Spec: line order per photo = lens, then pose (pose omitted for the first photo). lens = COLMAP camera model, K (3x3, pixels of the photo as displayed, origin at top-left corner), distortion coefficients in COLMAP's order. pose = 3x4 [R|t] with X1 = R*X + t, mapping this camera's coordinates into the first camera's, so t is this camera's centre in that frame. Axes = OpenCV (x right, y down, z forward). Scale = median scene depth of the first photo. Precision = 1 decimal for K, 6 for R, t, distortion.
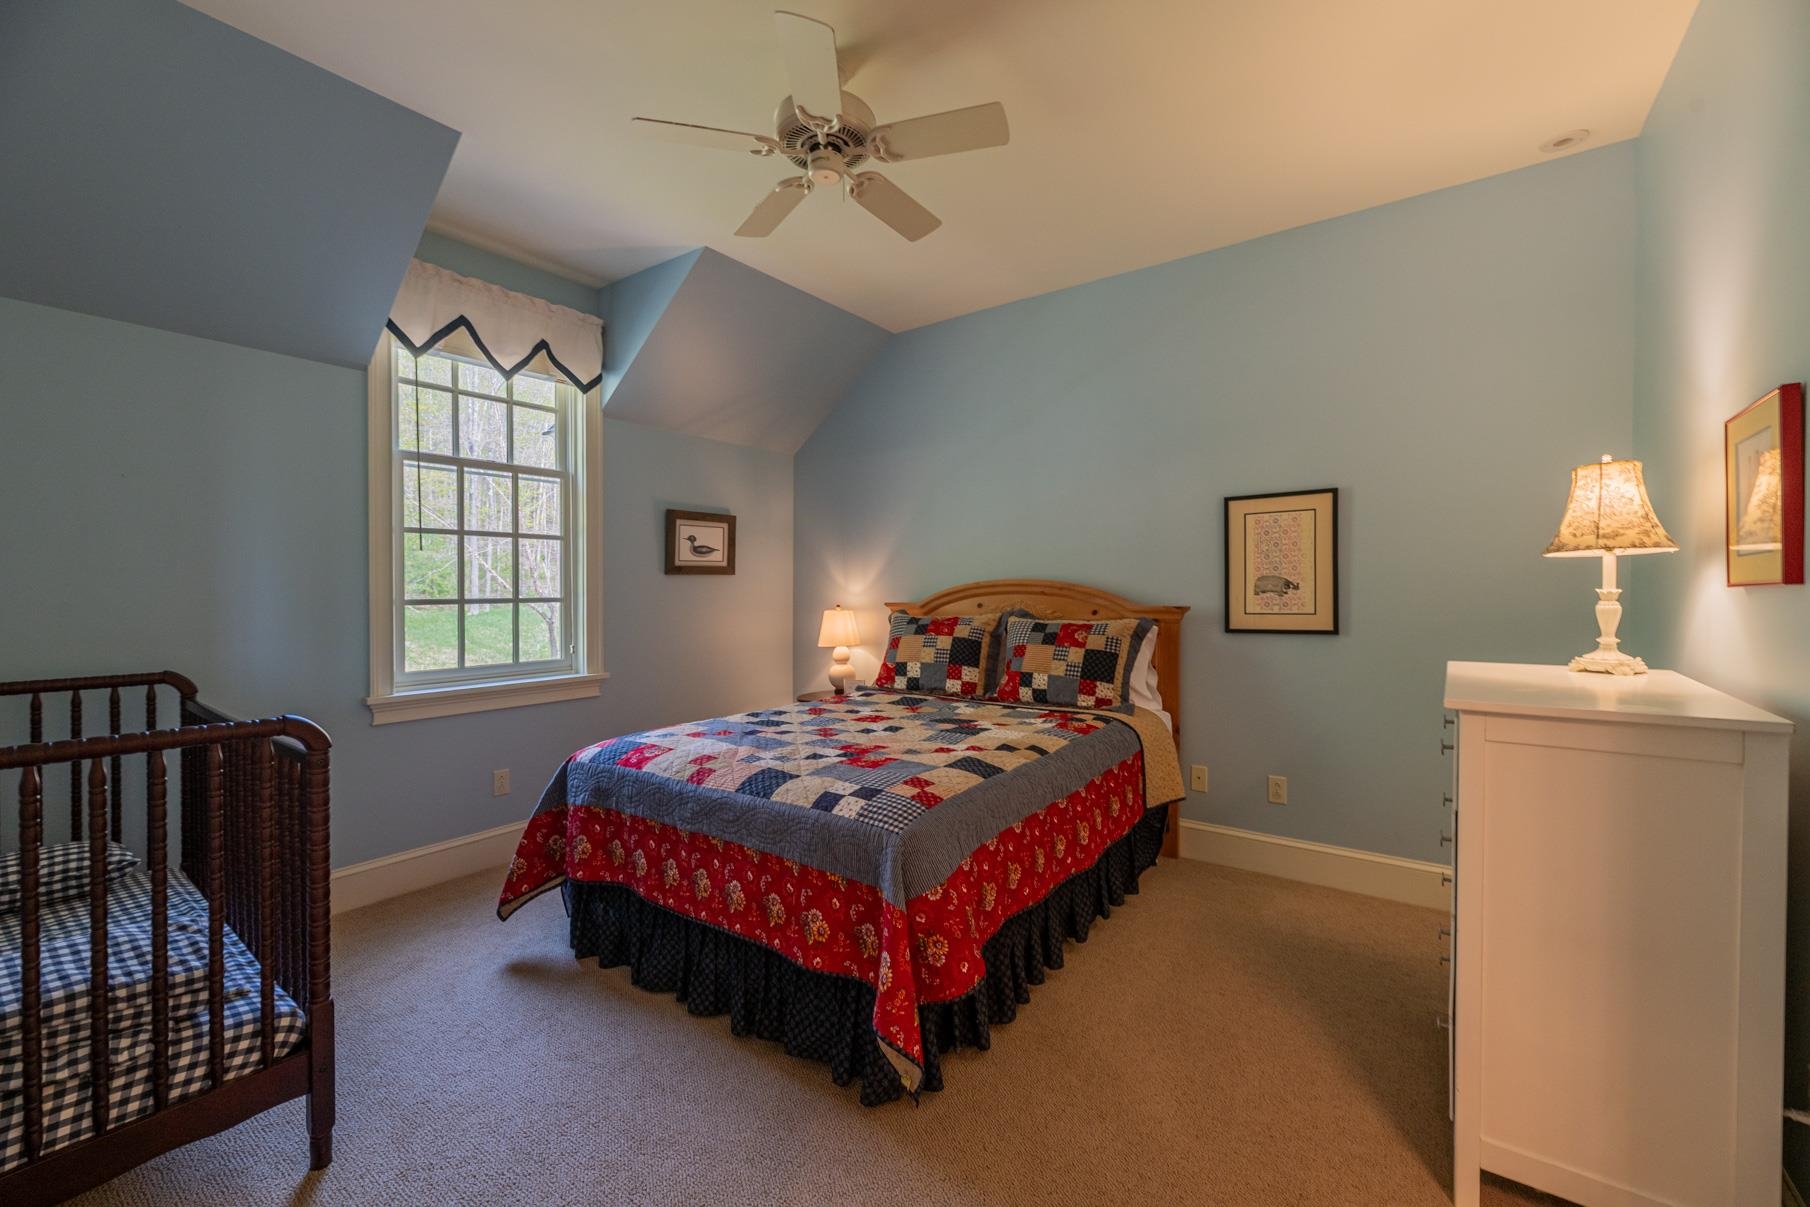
lens RADIAL K [[734.3, 0, 903.8], [0, 734.3, 598.3], [0, 0, 1]] dist [-0.002002, -0.000180]
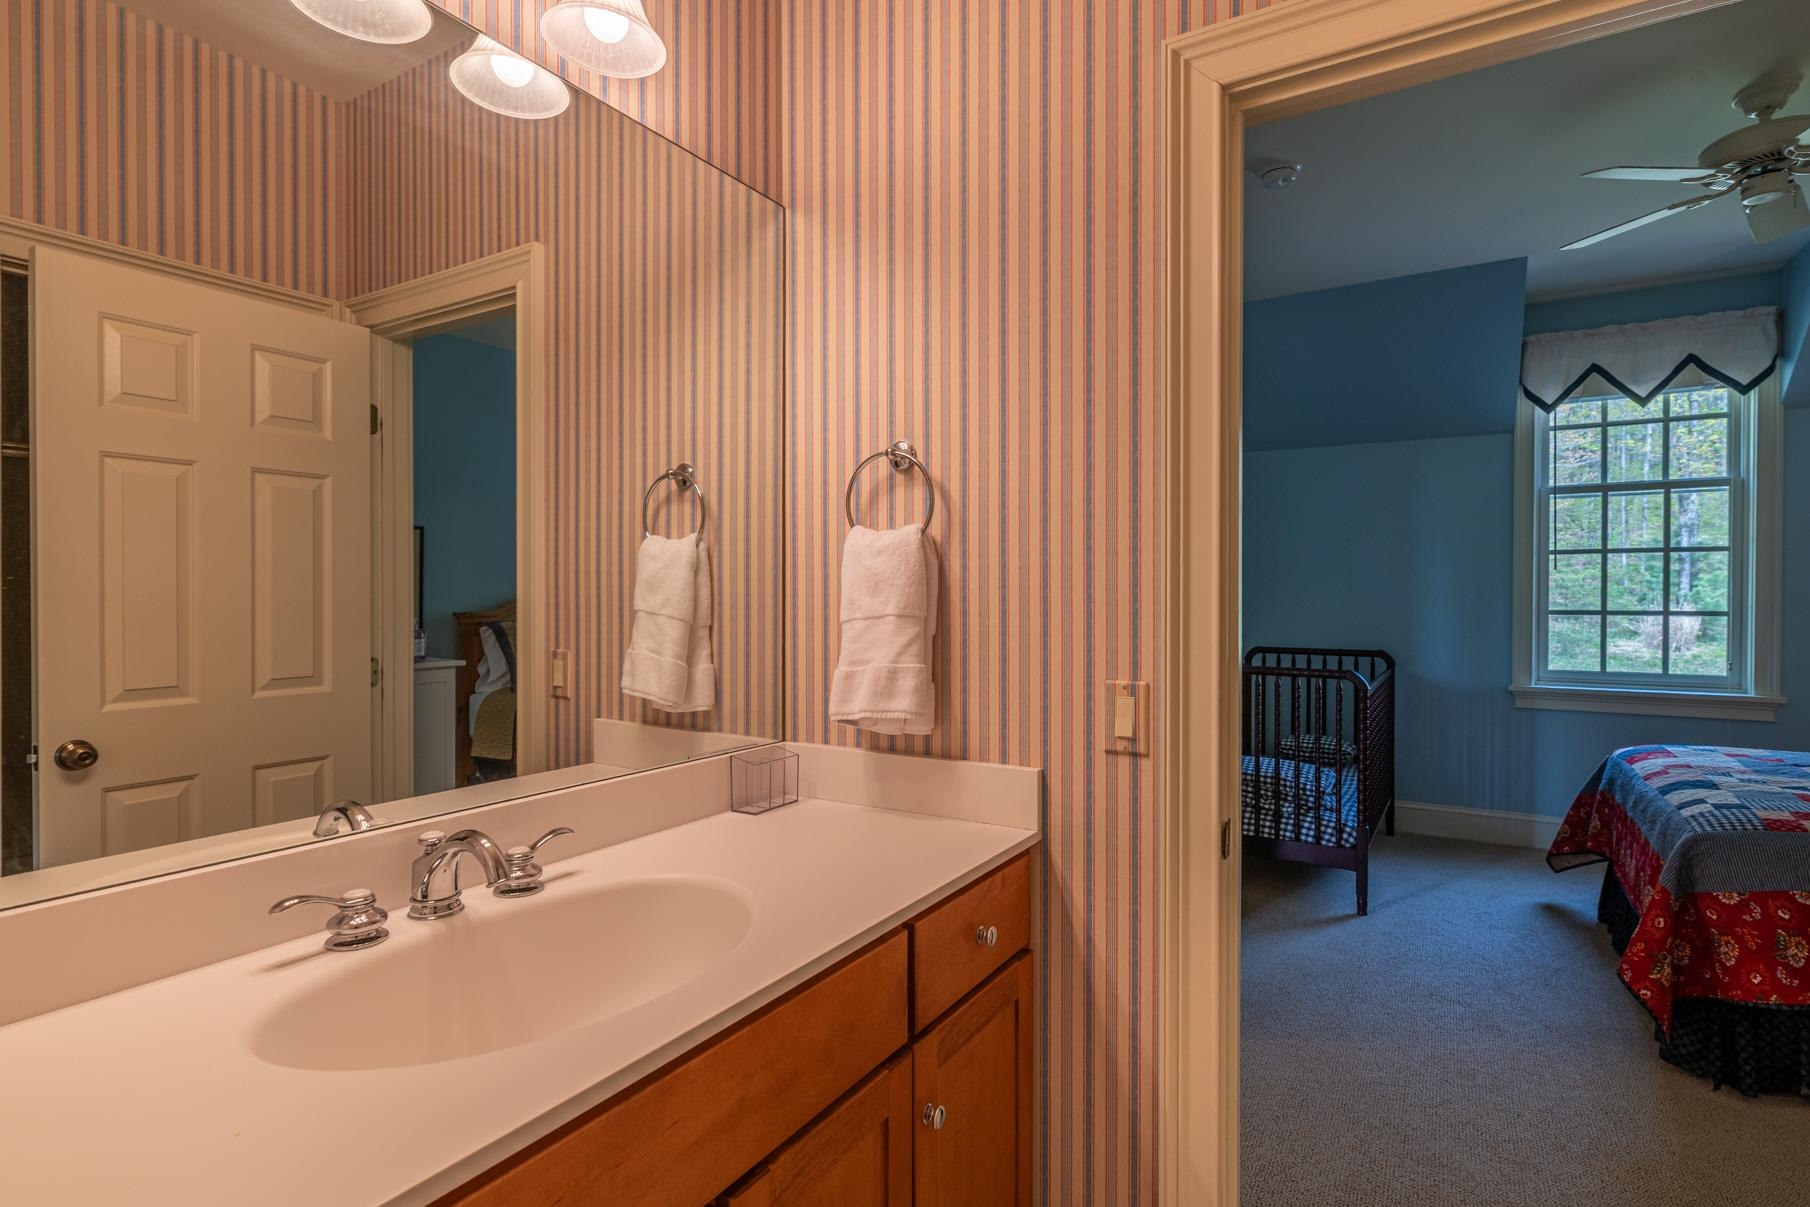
lens RADIAL K [[904.8, 0, 905.0], [0, 904.8, 603.5], [0, 0, 1]] dist [-0.000092, -0.000023]
pose [[0.076902, 0.017124, -0.996892, 0.728243], [-0.013900, 0.999774, 0.016101, -0.017993], [0.996942, 0.012619, 0.077123, -0.177501]]
